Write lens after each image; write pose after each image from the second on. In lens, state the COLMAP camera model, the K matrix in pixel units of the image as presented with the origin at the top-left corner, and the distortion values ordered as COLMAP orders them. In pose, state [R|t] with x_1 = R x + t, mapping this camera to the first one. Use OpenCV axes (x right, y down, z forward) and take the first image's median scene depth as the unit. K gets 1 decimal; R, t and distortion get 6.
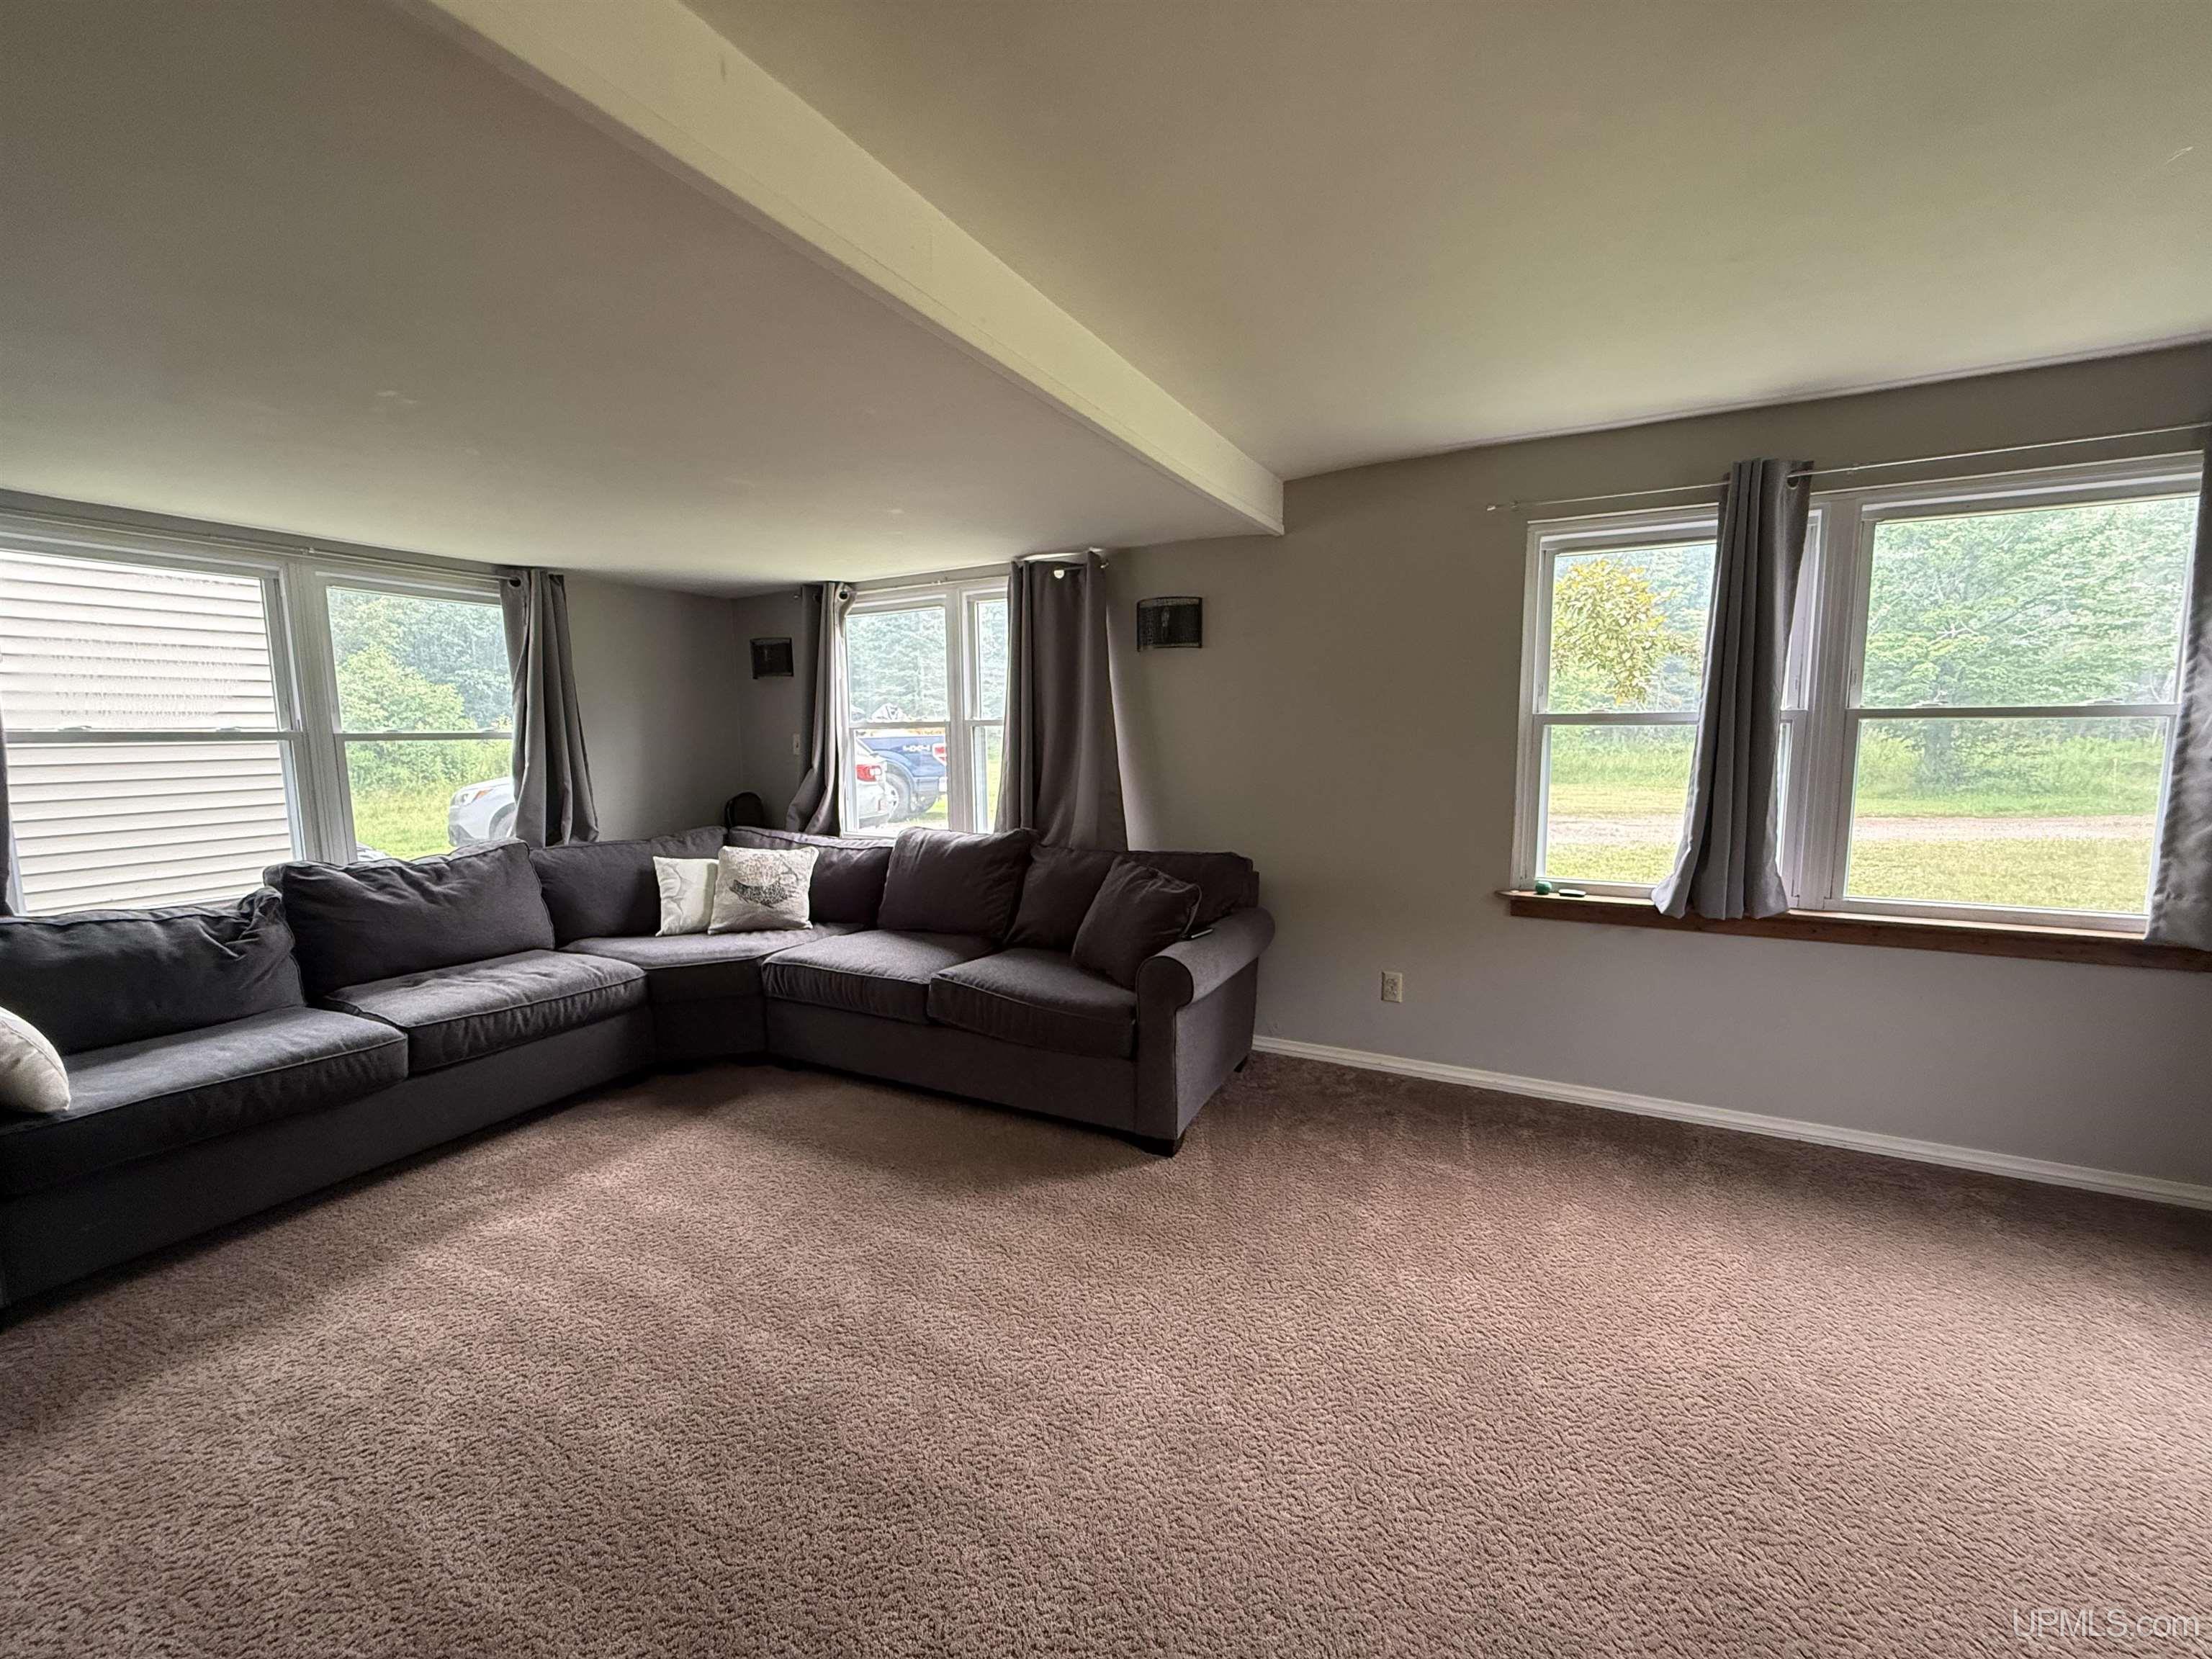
lens RADIAL K [[878.8, 0, 1102.2], [0, 878.8, 834.4], [0, 0, 1]] dist [0.000784, -0.000601]
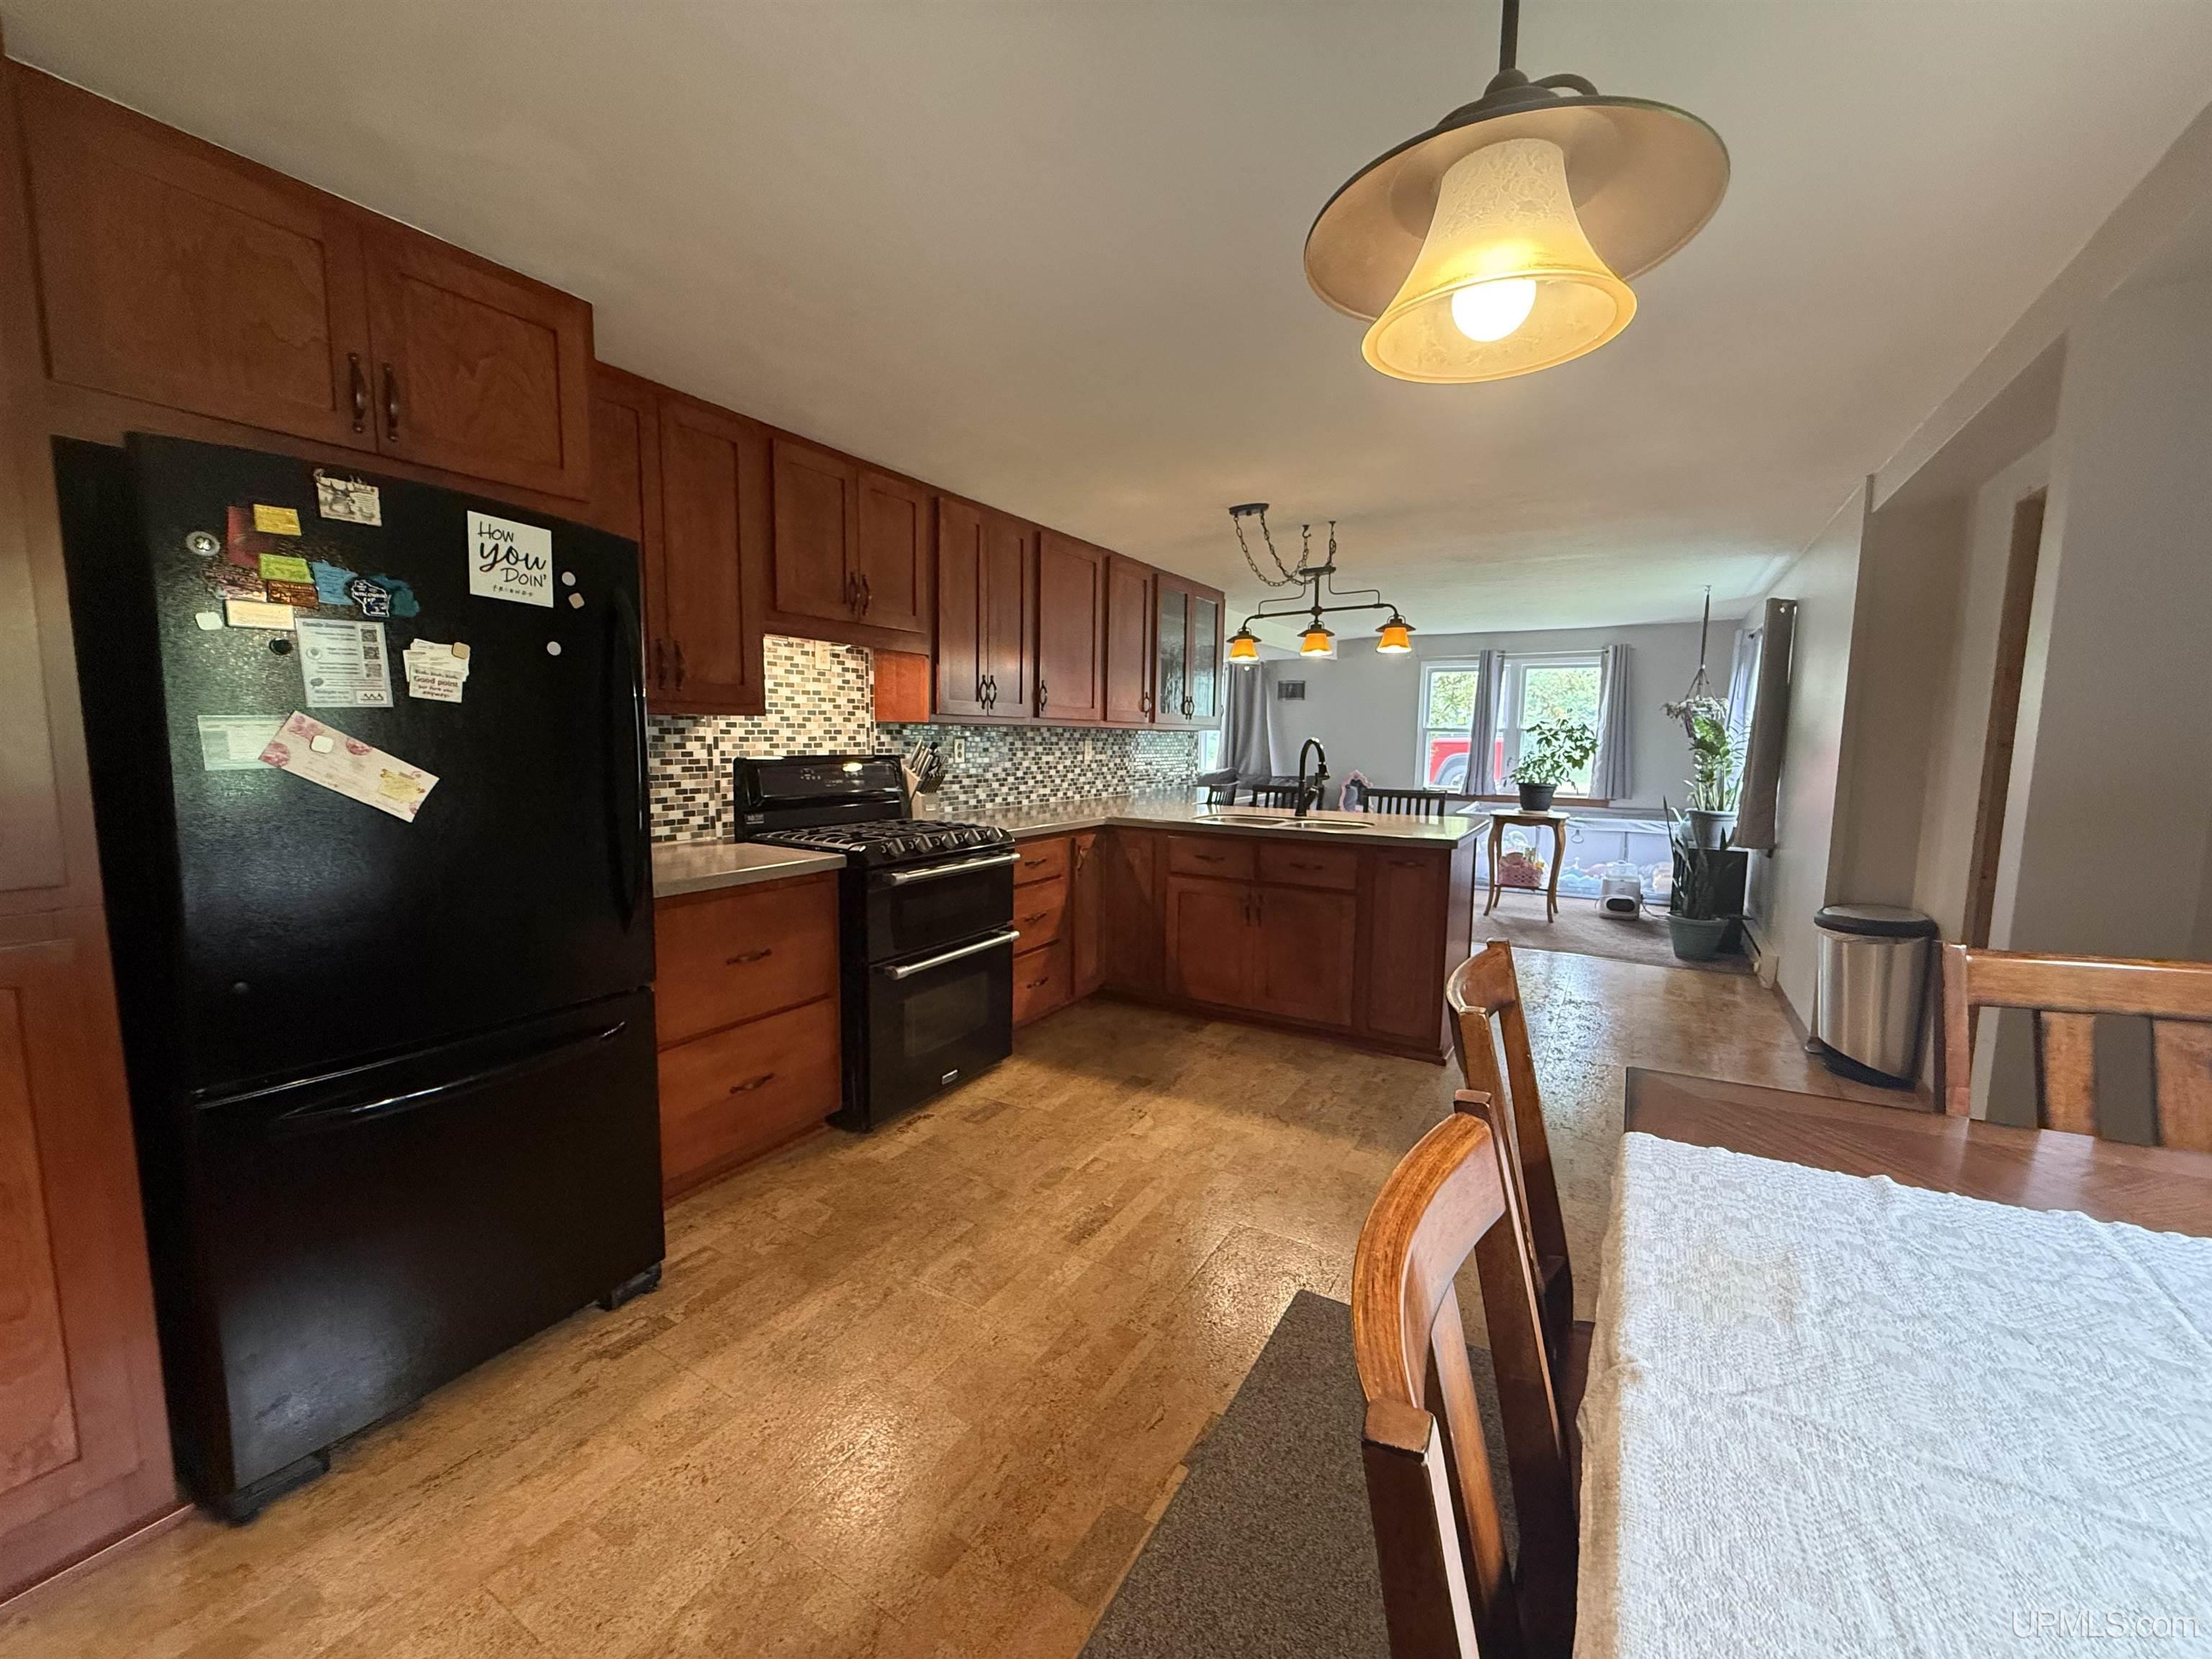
lens RADIAL K [[878.8, 0, 1102.2], [0, 878.8, 834.4], [0, 0, 1]] dist [0.000784, -0.000601]
pose [[0.998331, 0.023545, -0.052734, -0.356691], [-0.023517, 0.999723, 0.001161, 0.210923], [0.052747, 0.000081, 0.998608, -1.730063]]
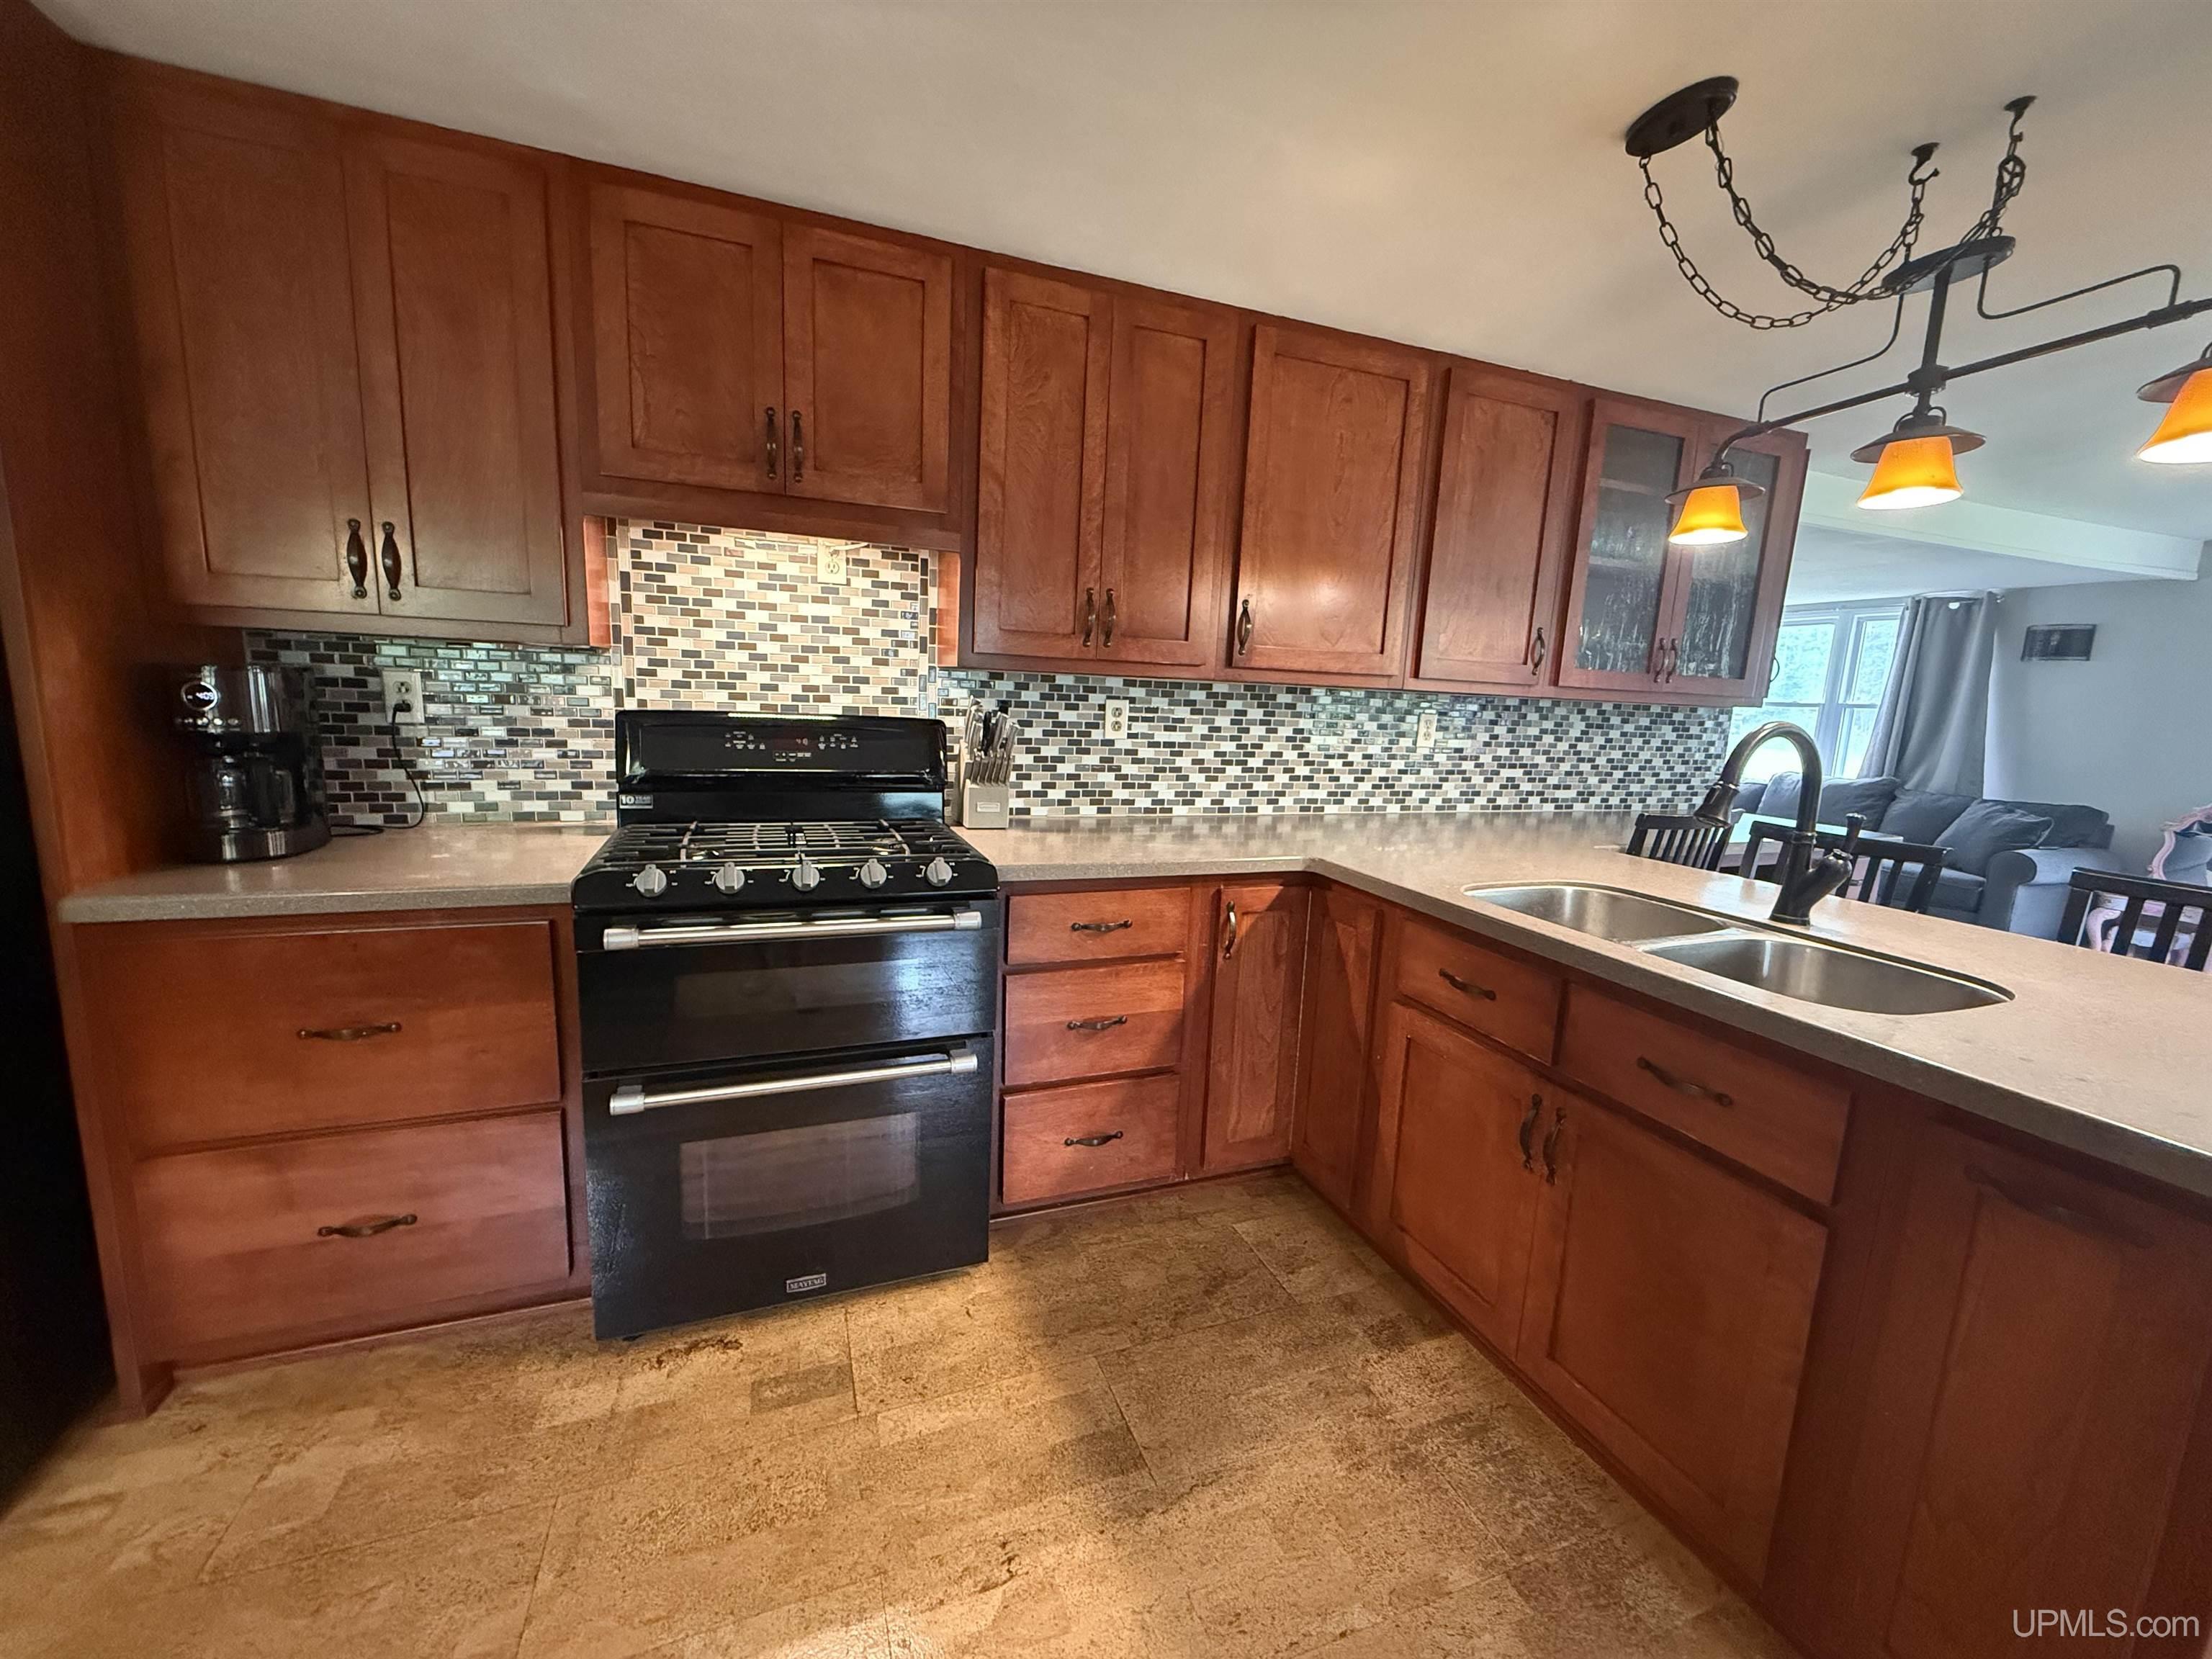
lens RADIAL K [[878.8, 0, 1102.2], [0, 878.8, 834.4], [0, 0, 1]] dist [0.000784, -0.000601]
pose [[0.749870, 0.145171, -0.645461, -0.123854], [-0.120488, 0.989279, 0.082521, 0.138542], [0.650521, 0.015890, 0.759322, -1.107849]]
